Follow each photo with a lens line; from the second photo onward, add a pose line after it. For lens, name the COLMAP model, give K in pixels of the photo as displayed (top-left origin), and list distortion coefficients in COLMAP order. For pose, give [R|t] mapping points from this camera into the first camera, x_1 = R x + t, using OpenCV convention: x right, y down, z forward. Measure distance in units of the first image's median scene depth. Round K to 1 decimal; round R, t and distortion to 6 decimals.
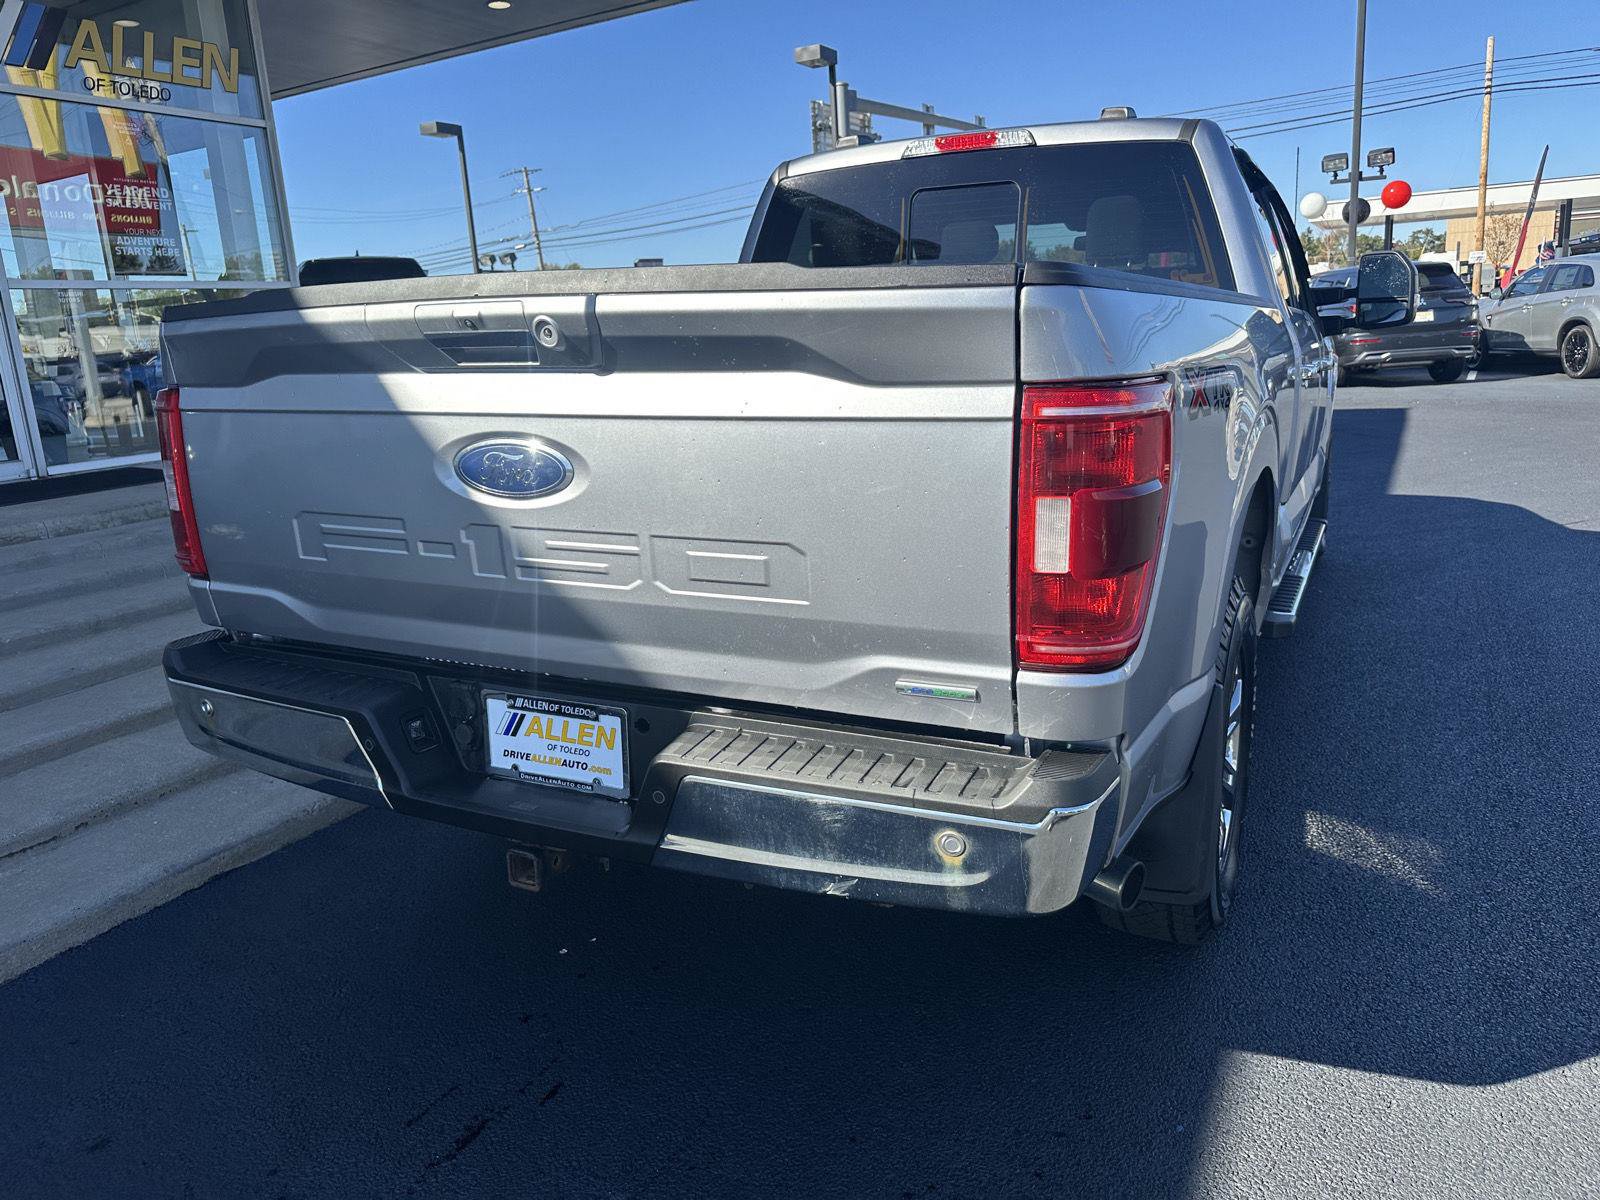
lens RADIAL K [[1148.1, 0, 797.0], [0, 1148.1, 593.1], [0, 0, 1]] dist [0.047422, -0.060800]
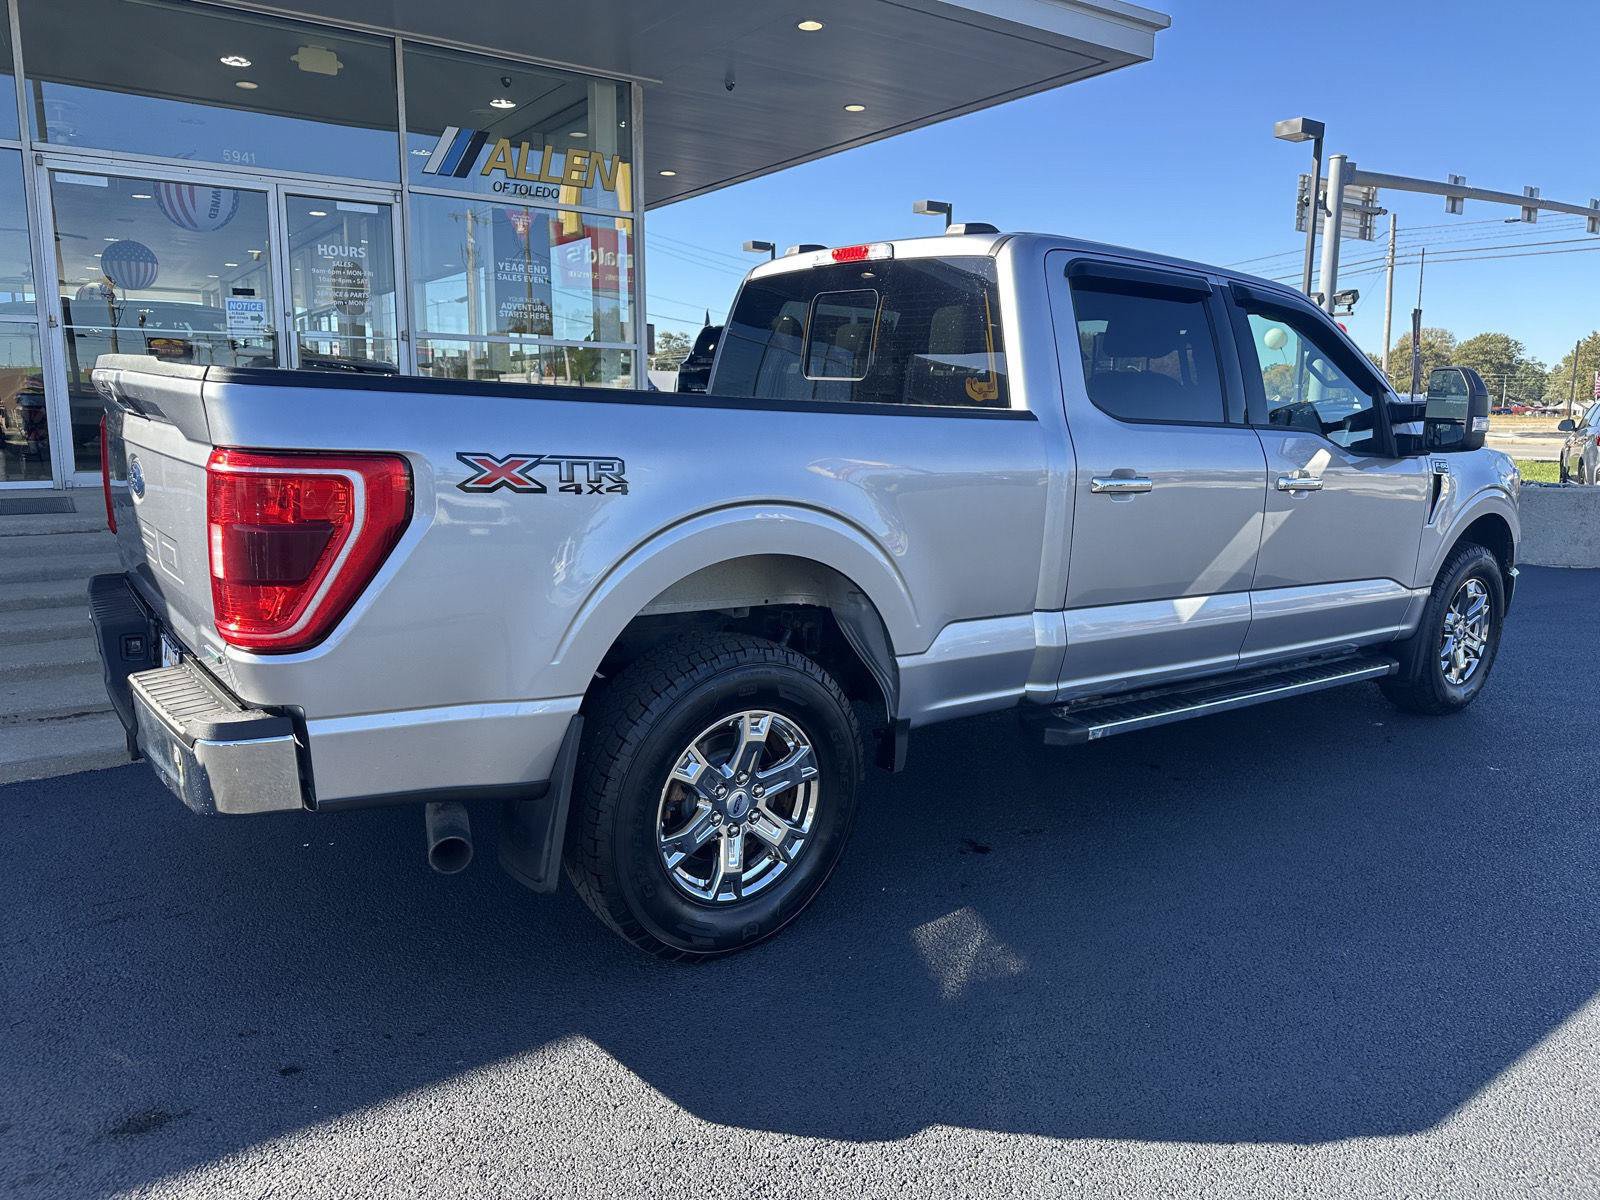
lens RADIAL K [[1160.3, 0, 800.0], [0, 1160.3, 600.0], [0, 0, 1]] dist [0.008647, -0.007944]
pose [[0.888626, 0.142109, -0.436060, 0.756627], [-0.163154, 0.986539, -0.010978, -0.046076], [0.428631, 0.080901, 0.899851, 0.000054]]
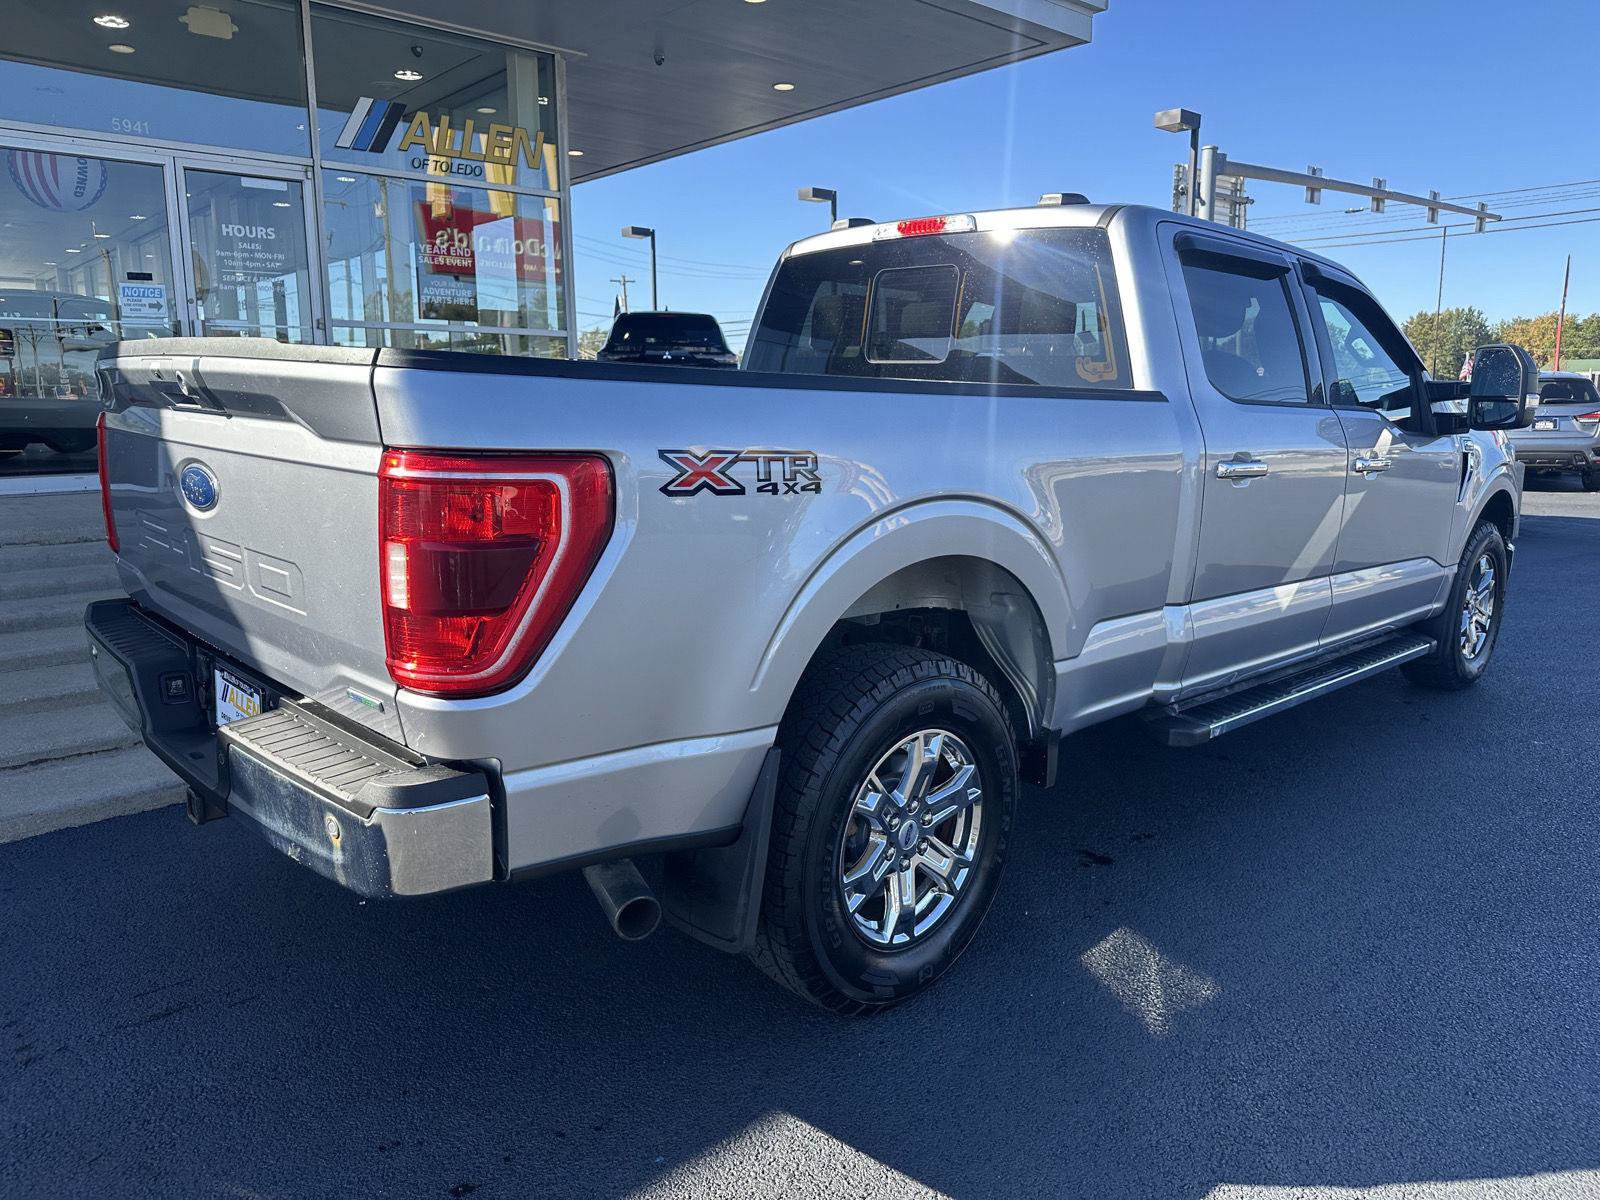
lens RADIAL K [[1156.3, 0, 800.0], [0, 1156.3, 600.0], [0, 0, 1]] dist [0.001740, -0.004663]
pose [[0.939307, 0.113863, -0.323633, 0.486312], [-0.126844, 0.991736, -0.019229, -0.026767], [0.318769, 0.059113, 0.945987, 0.005813]]
